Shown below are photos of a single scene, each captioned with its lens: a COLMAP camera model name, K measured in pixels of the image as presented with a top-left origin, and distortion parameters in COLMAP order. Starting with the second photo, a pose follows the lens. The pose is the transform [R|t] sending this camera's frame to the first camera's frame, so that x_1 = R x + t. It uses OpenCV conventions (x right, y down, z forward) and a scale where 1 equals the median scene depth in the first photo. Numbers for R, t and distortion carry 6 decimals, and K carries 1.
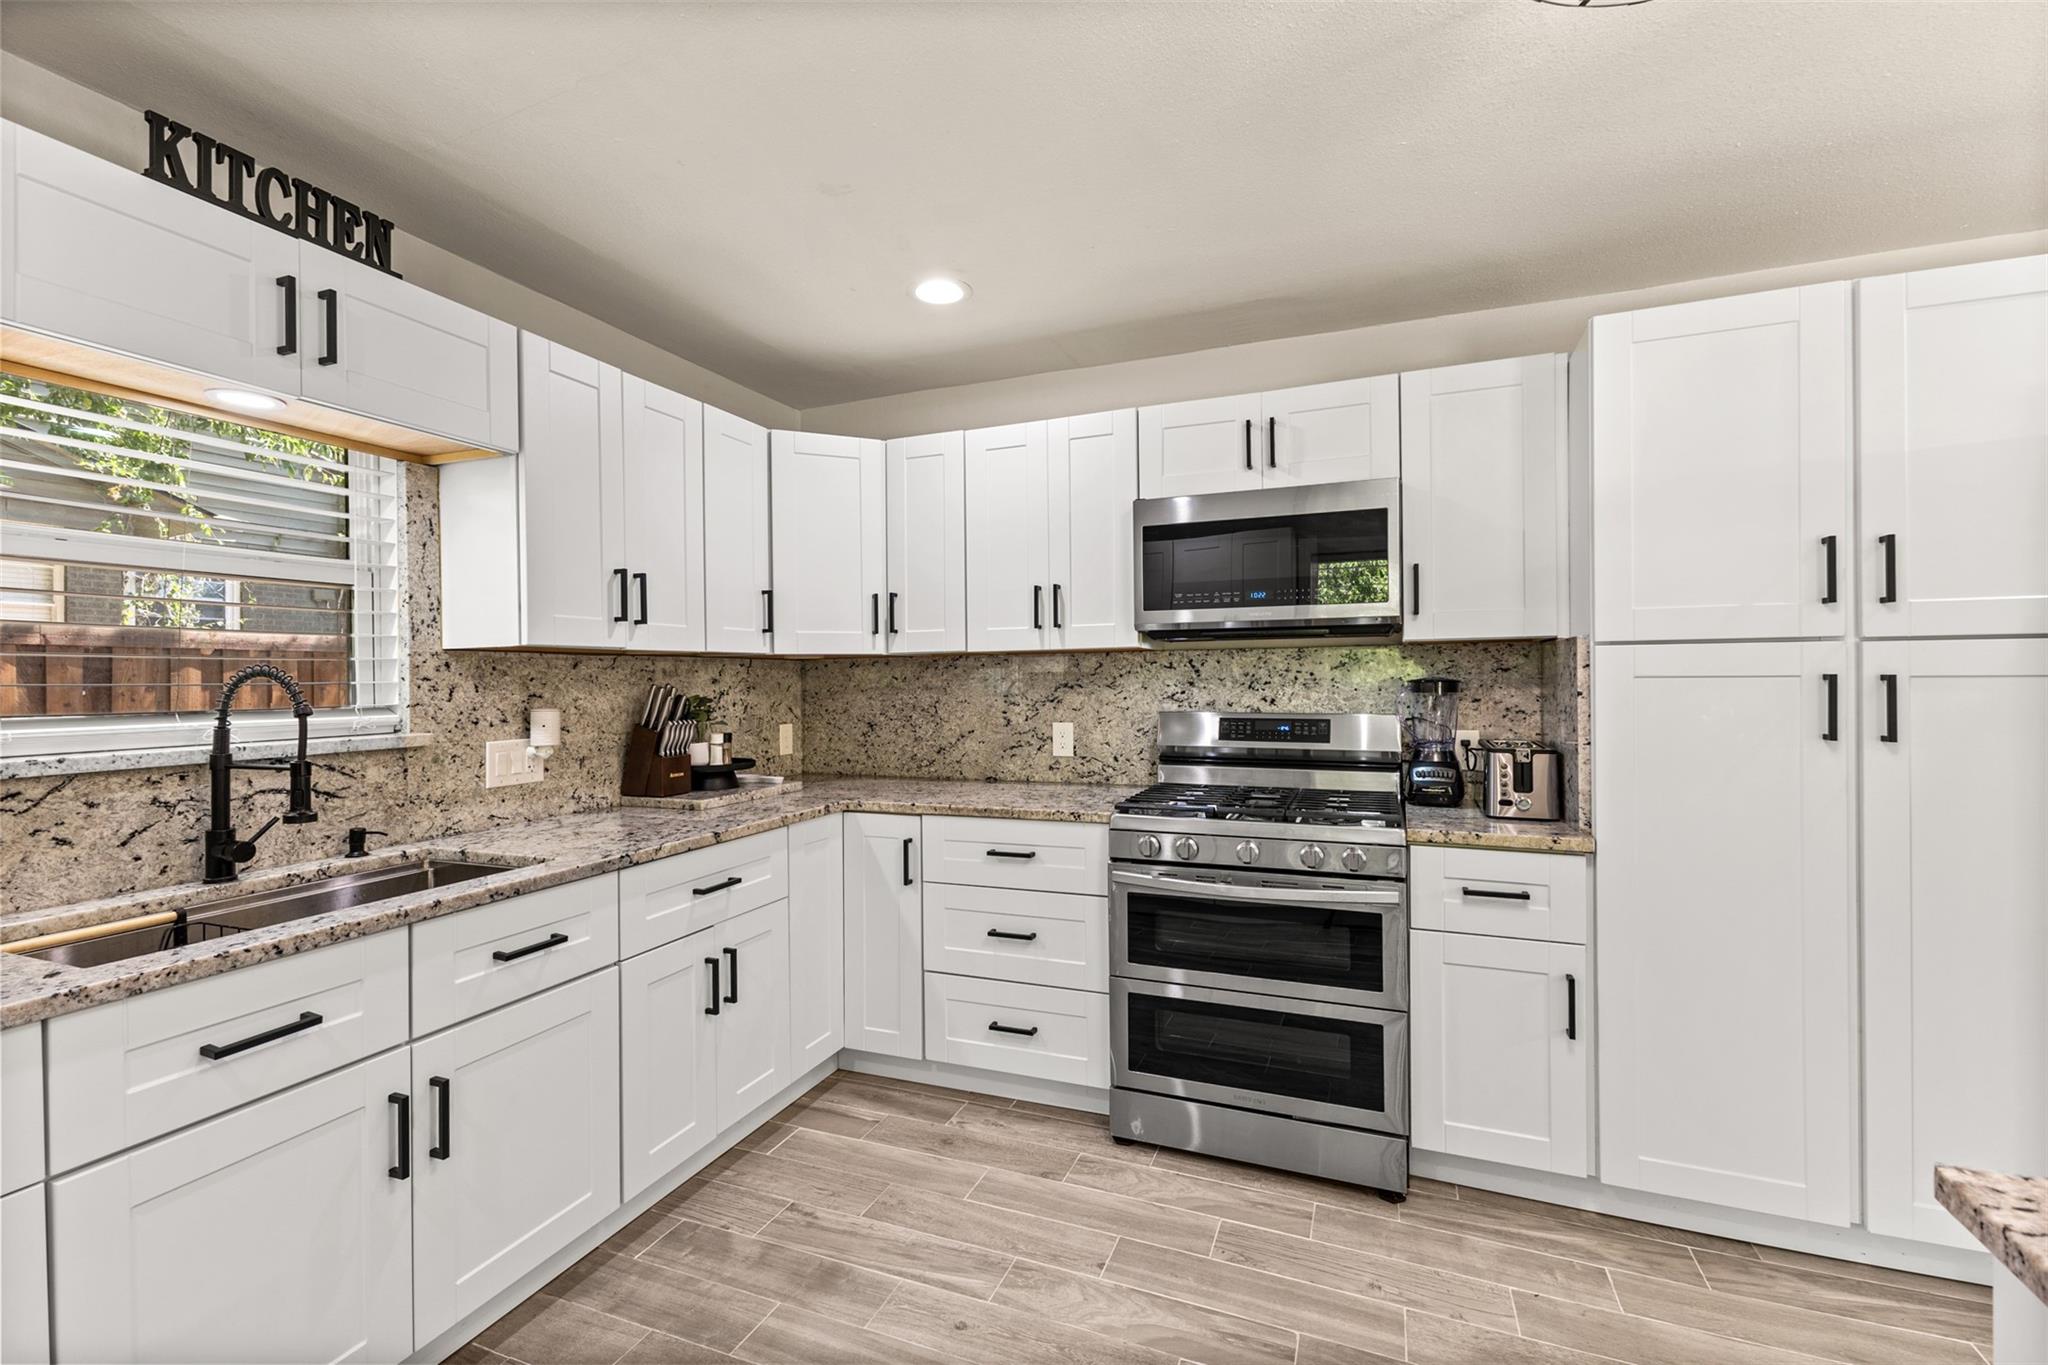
lens RADIAL K [[879.4, 0, 1025.7], [0, 879.4, 681.6], [0, 0, 1]] dist [0.013588, -0.003631]
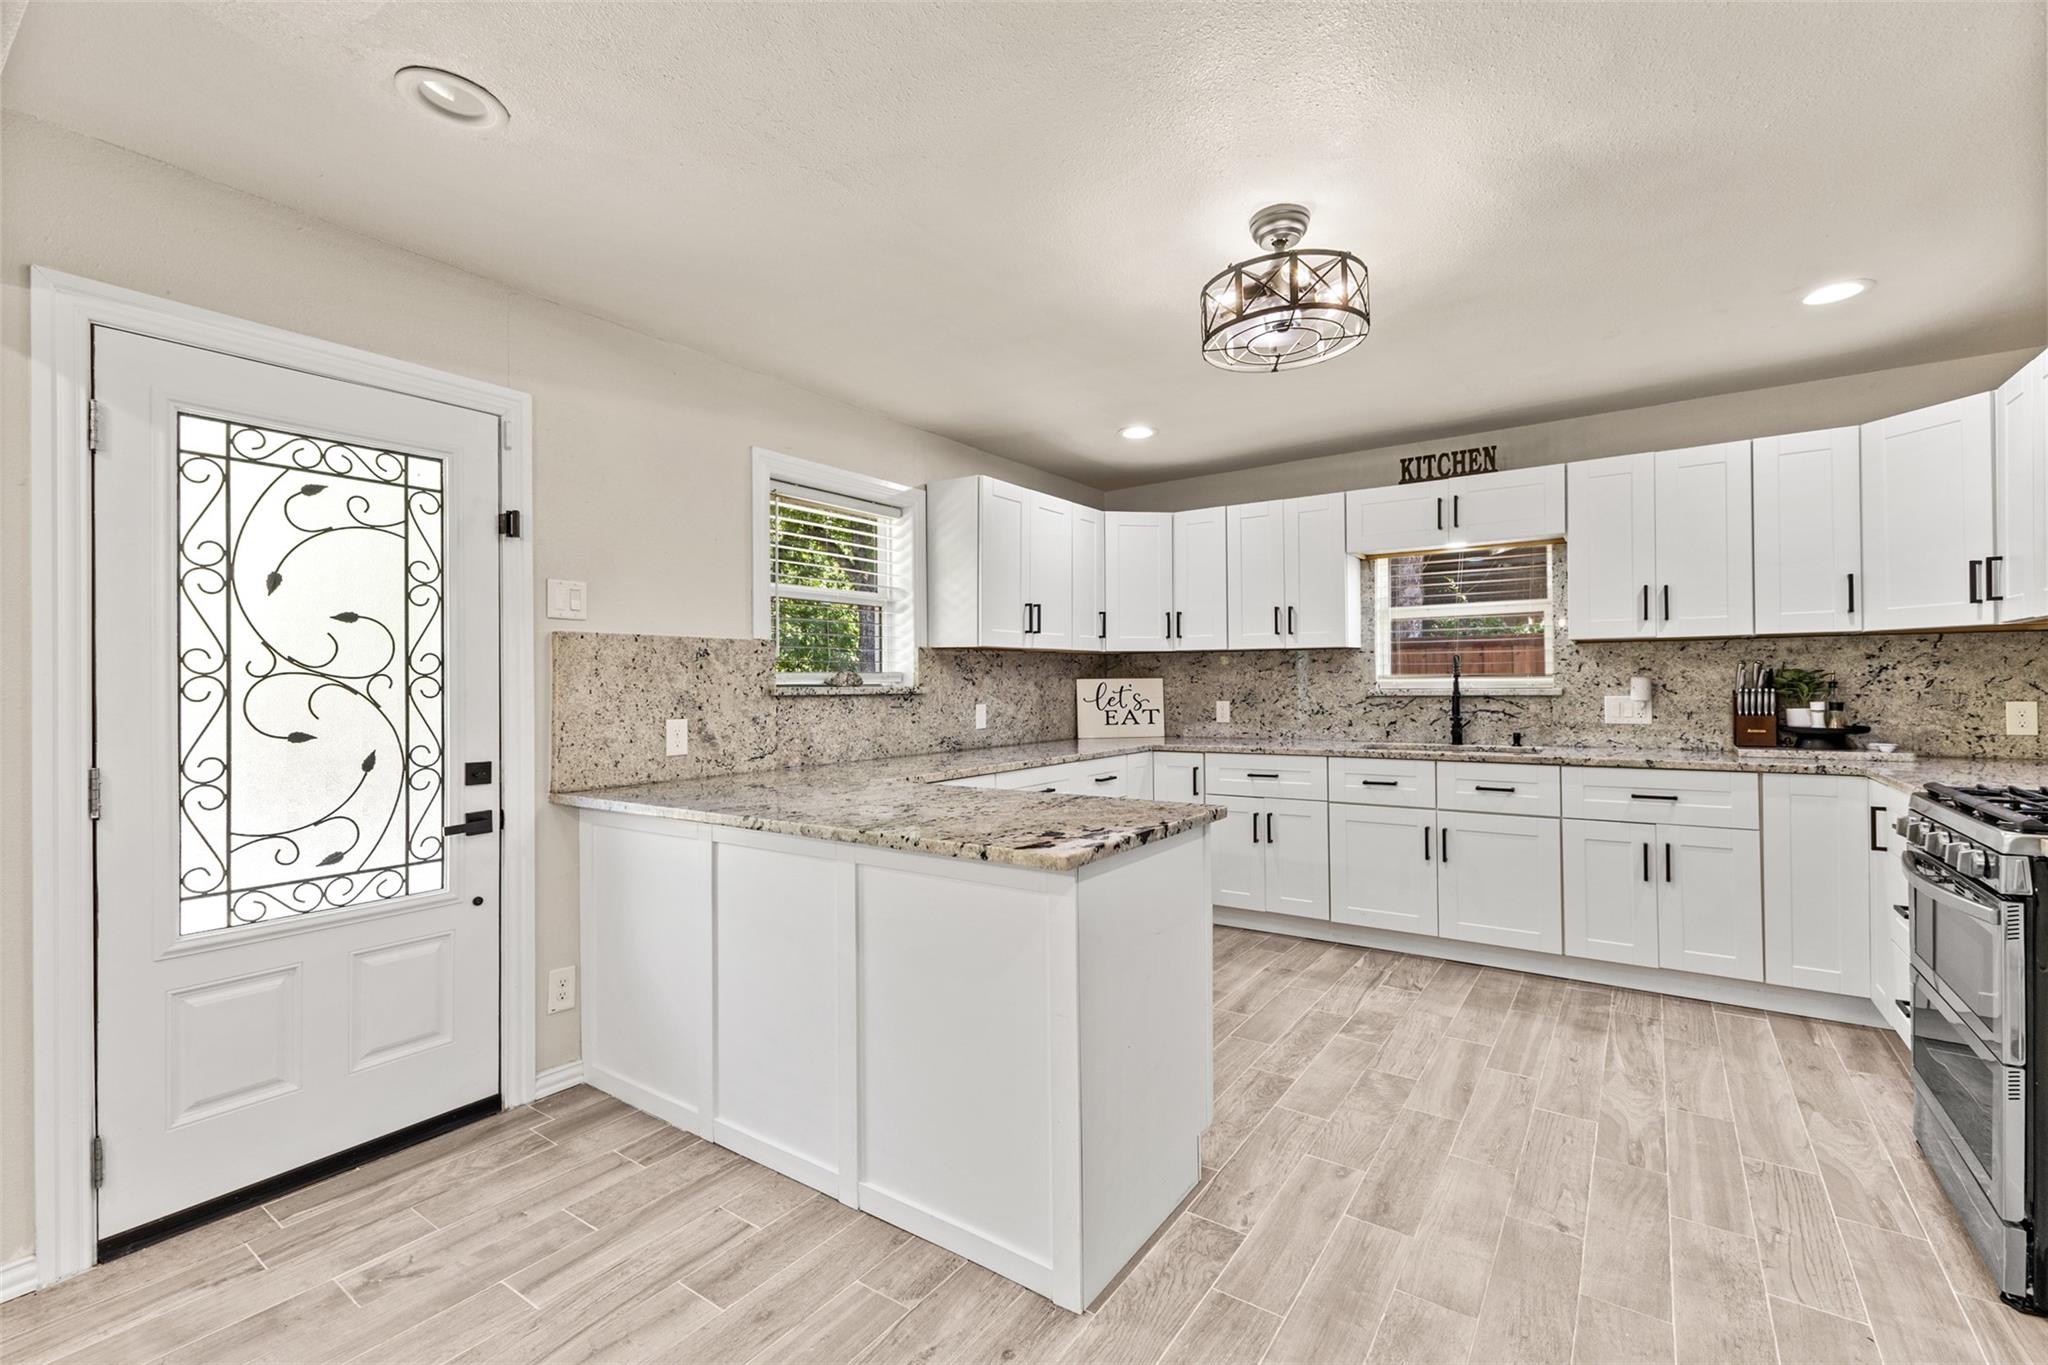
lens RADIAL K [[879.4, 0, 1026.8], [0, 879.4, 679.6], [0, 0, 1]] dist [0.013588, -0.003631]
pose [[-0.227653, 0.007632, -0.973712, 1.317399], [0.007282, 0.999955, 0.006135, 0.018624], [0.973715, -0.005694, -0.227698, 0.313707]]
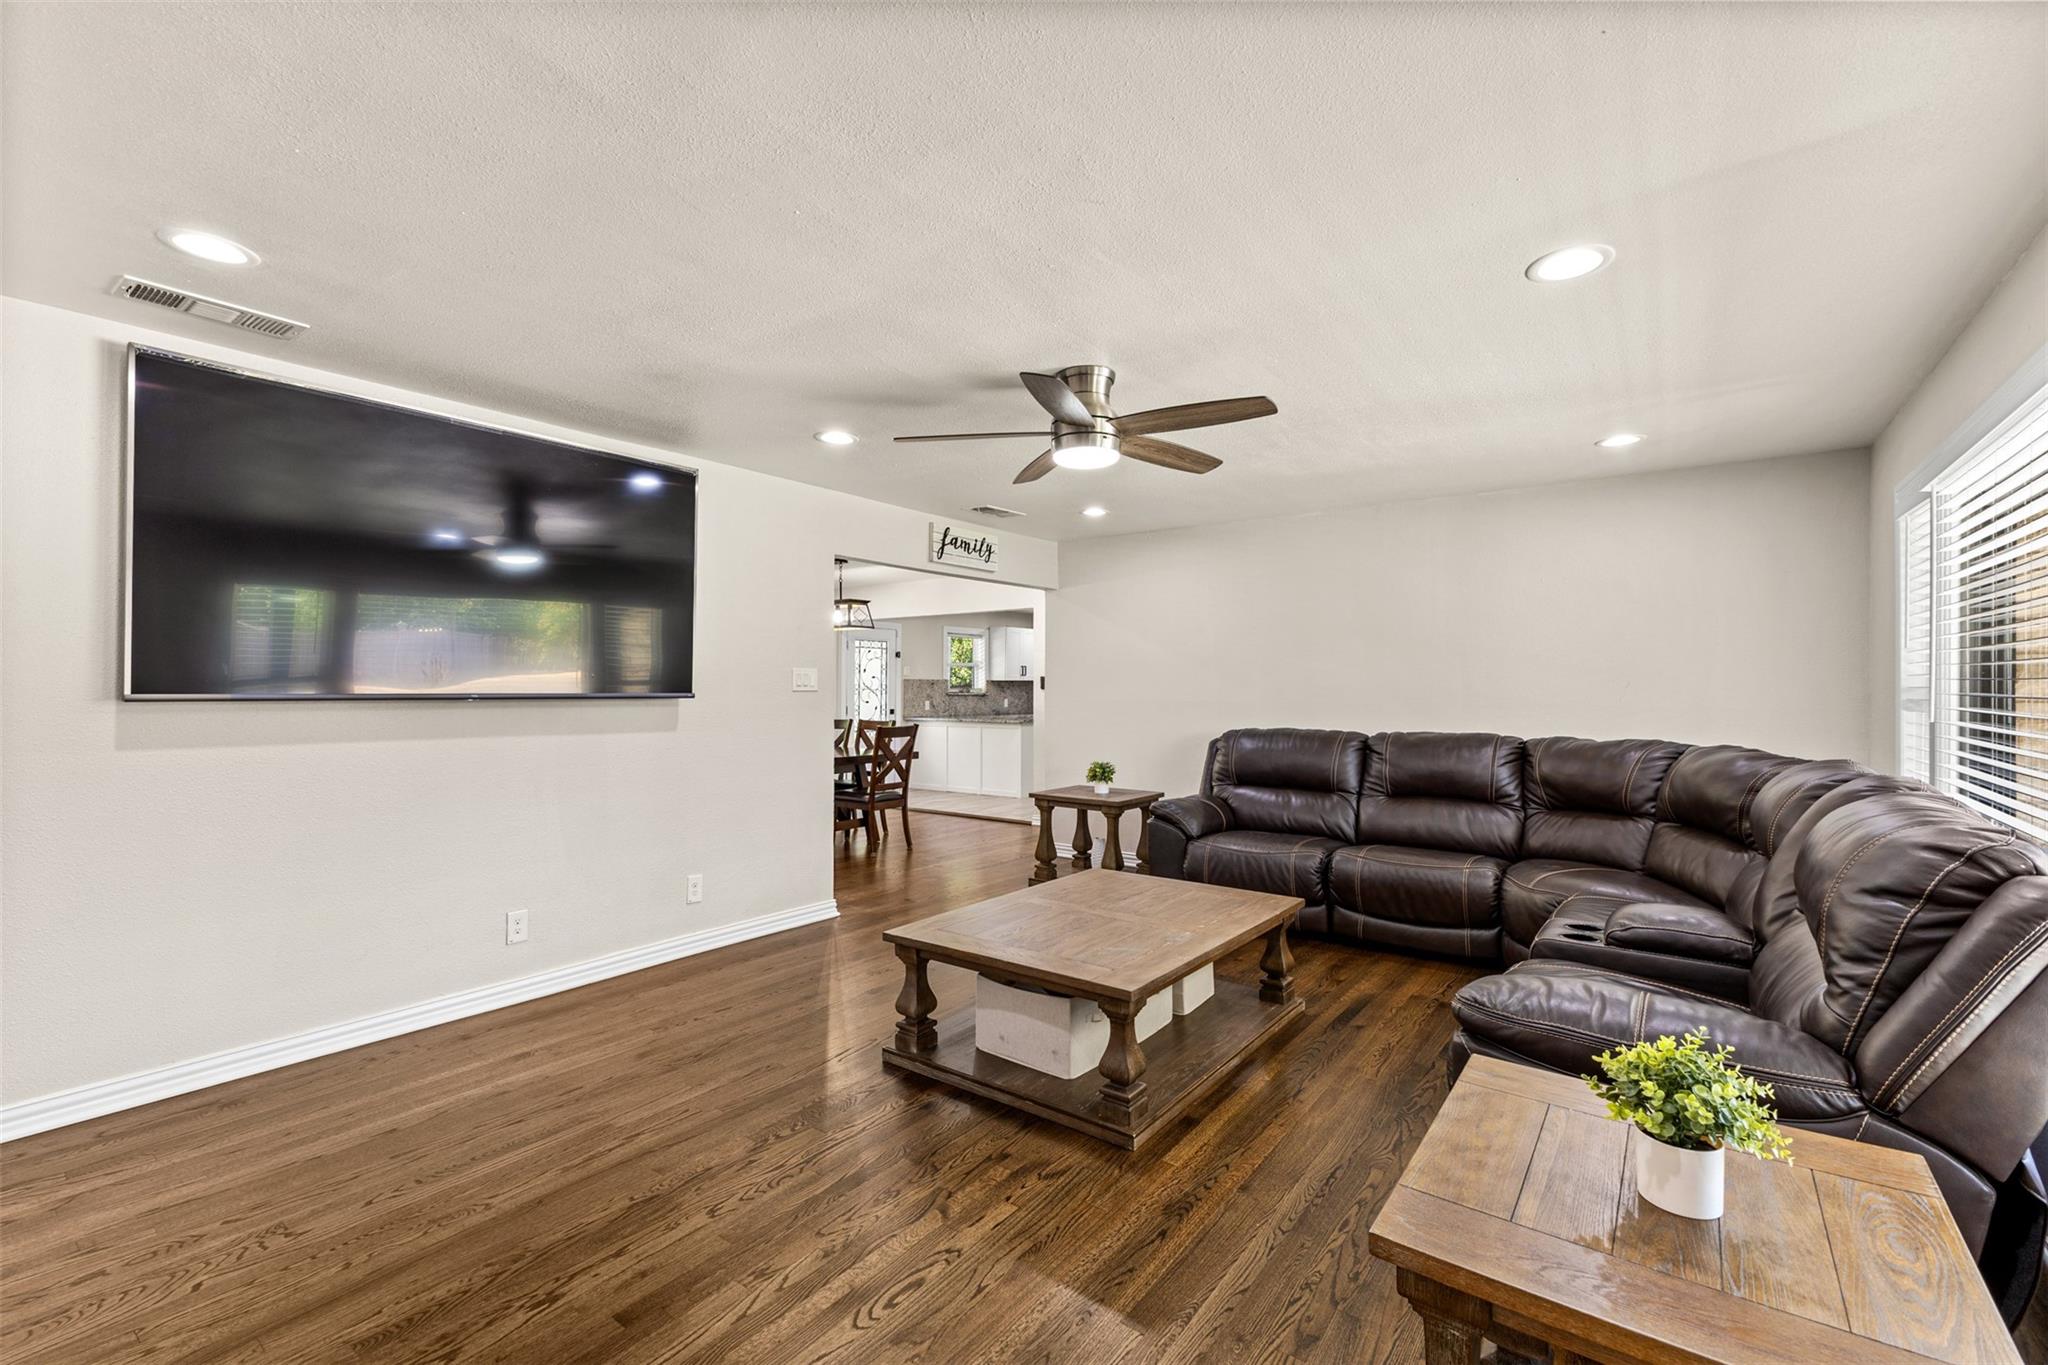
lens RADIAL K [[879.4, 0, 1035.4], [0, 879.4, 690.9], [0, 0, 1]] dist [0.013588, -0.003631]
pose [[-0.248432, 0.010306, -0.968595, 4.916333], [-0.004364, 0.999921, 0.011759, -0.037319], [0.968640, 0.007149, -0.248367, 1.371151]]
